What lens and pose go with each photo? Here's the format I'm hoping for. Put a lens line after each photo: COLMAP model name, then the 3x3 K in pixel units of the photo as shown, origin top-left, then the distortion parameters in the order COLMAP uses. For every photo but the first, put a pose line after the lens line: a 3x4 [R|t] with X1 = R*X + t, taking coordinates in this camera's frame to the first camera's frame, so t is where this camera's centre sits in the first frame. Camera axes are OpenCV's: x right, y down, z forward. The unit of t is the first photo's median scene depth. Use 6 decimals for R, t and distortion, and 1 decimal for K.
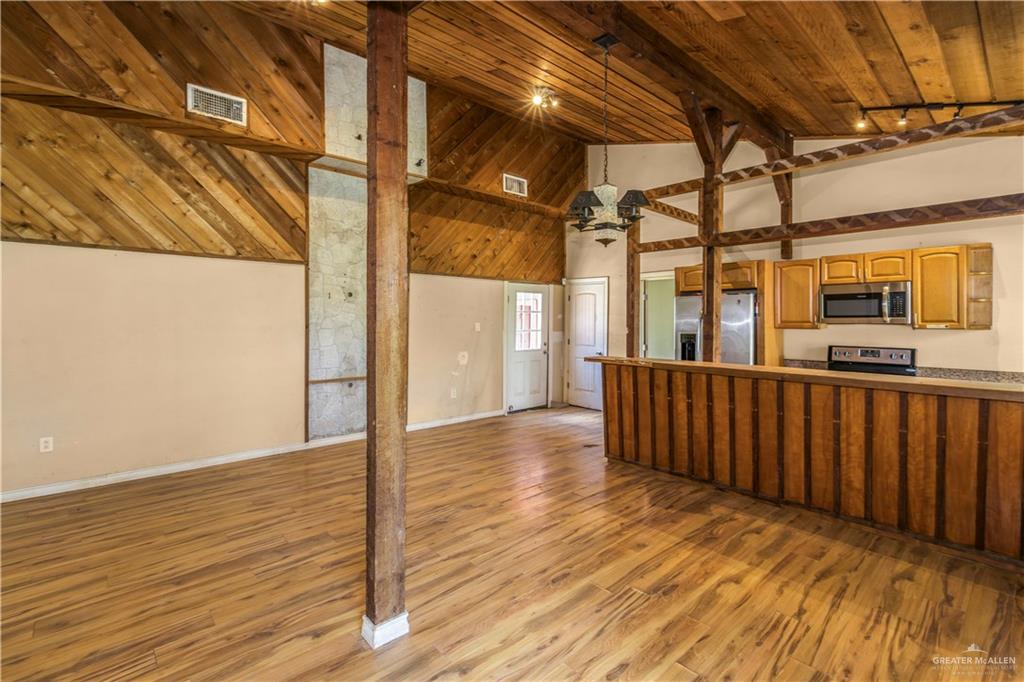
lens RADIAL K [[486.2, 0, 510.1], [0, 486.2, 321.8], [0, 0, 1]] dist [0.001892, 0.000333]
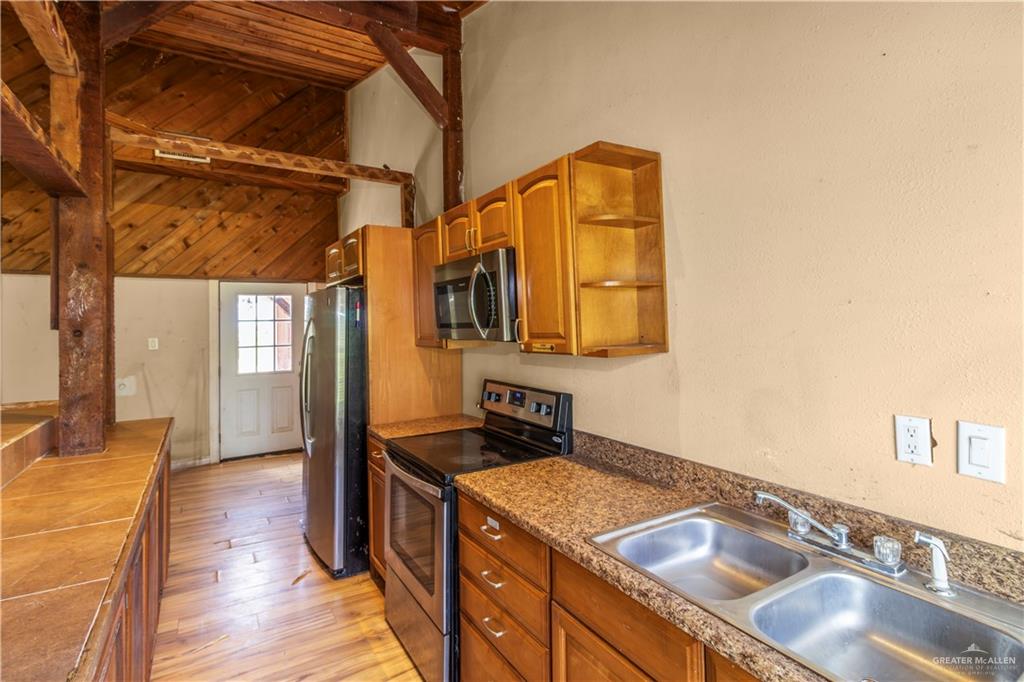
lens RADIAL K [[506.0, 0, 514.4], [0, 506.0, 310.6], [0, 0, 1]] dist [0.001769, 0.000188]
pose [[0.980177, -0.021472, -0.196956, 0.835277], [0.015908, 0.999430, -0.029790, -0.010889], [0.197483, 0.026066, 0.979960, 0.481766]]
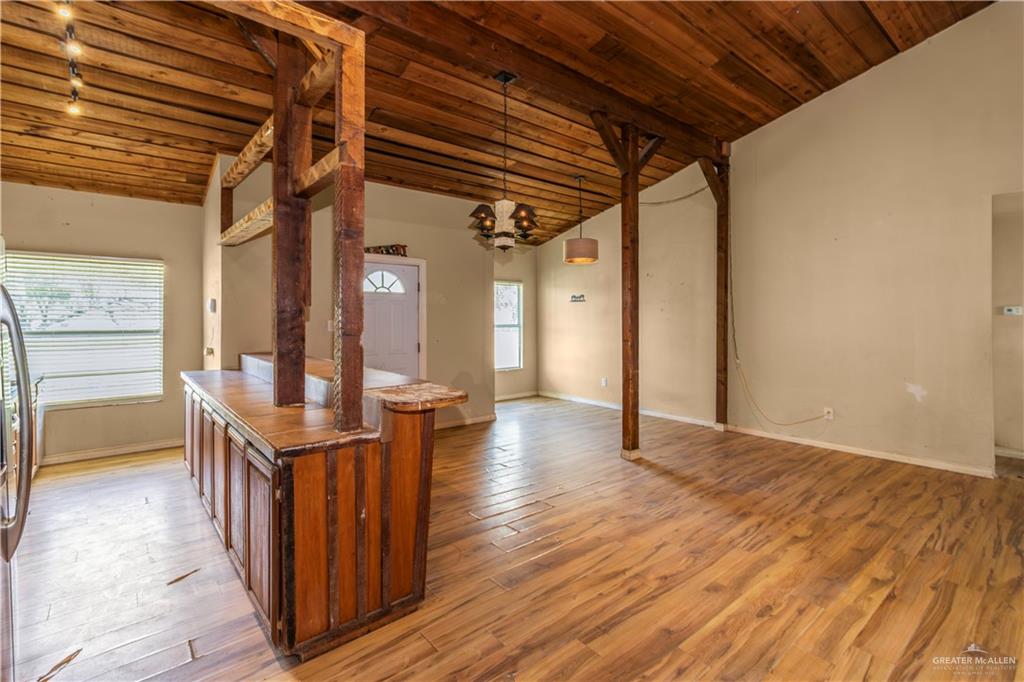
lens RADIAL K [[486.2, 0, 510.1], [0, 486.2, 321.8], [0, 0, 1]] dist [0.001892, 0.000333]
pose [[-0.998425, 0.001584, 0.056088, 0.075074], [0.001991, 0.999972, 0.007187, -0.001073], [-0.056075, 0.007288, -0.998400, 1.370381]]
